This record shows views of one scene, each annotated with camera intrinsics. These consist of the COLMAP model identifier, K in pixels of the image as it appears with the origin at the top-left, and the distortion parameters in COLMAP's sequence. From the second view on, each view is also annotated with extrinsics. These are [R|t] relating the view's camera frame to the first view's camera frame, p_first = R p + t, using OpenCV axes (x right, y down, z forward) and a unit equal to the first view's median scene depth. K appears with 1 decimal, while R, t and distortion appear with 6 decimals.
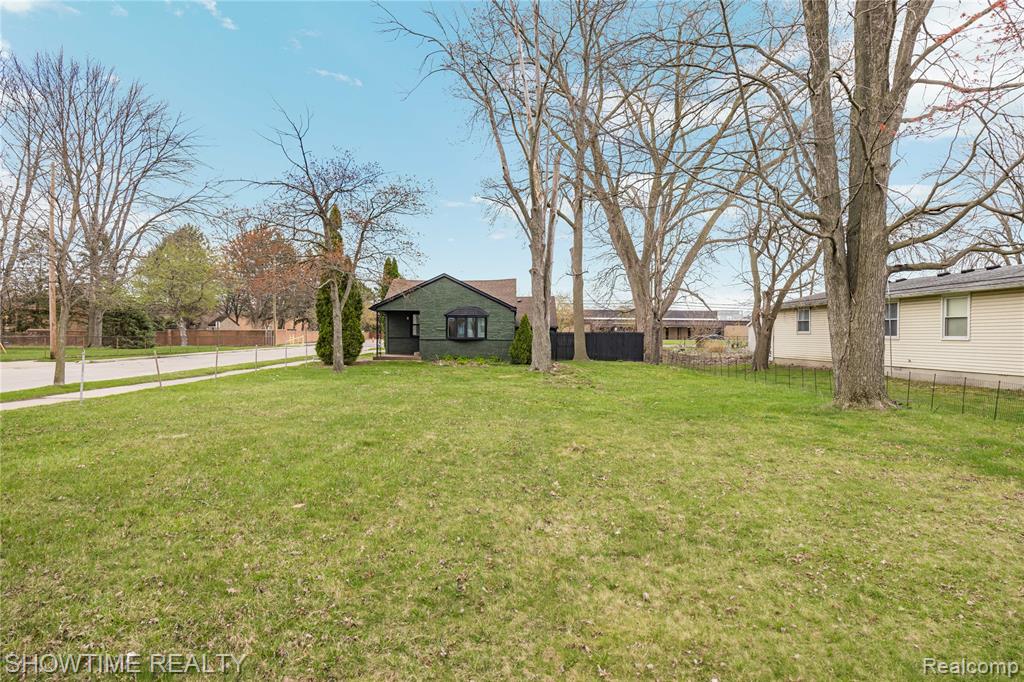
lens RADIAL K [[562.7, 0, 512.6], [0, 562.7, 334.4], [0, 0, 1]] dist [-0.000334, -0.000257]
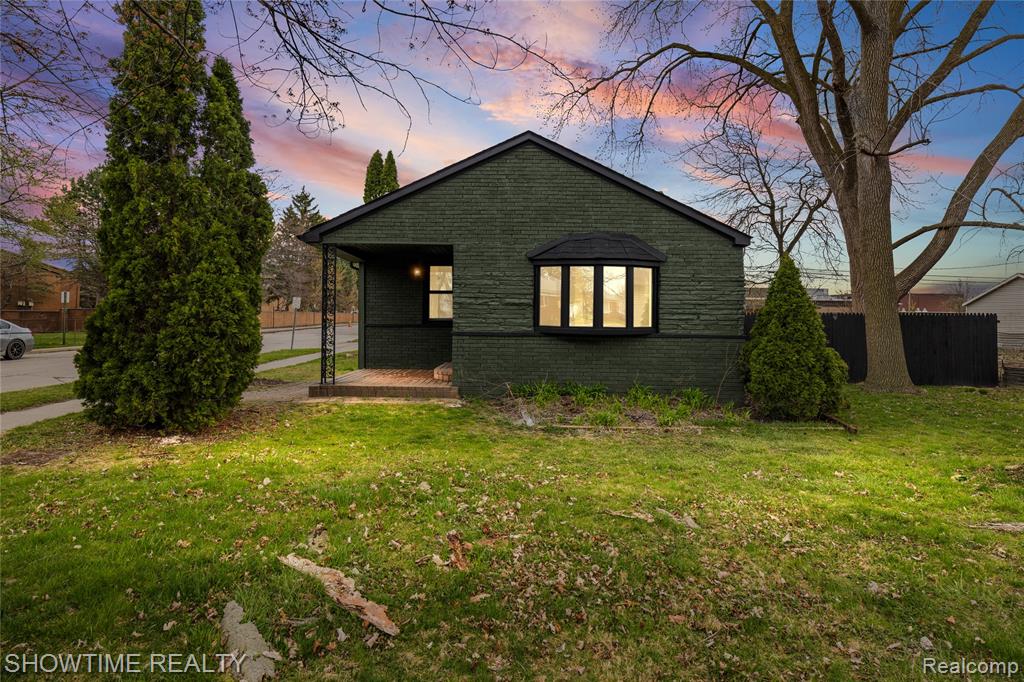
lens RADIAL K [[562.7, 0, 510.4], [0, 562.7, 333.1], [0, 0, 1]] dist [-0.000334, -0.000257]
pose [[0.999529, 0.004939, -0.030287, -0.122042], [-0.004197, 0.999691, 0.024504, 0.000848], [0.030398, -0.024365, 0.999241, 0.675054]]
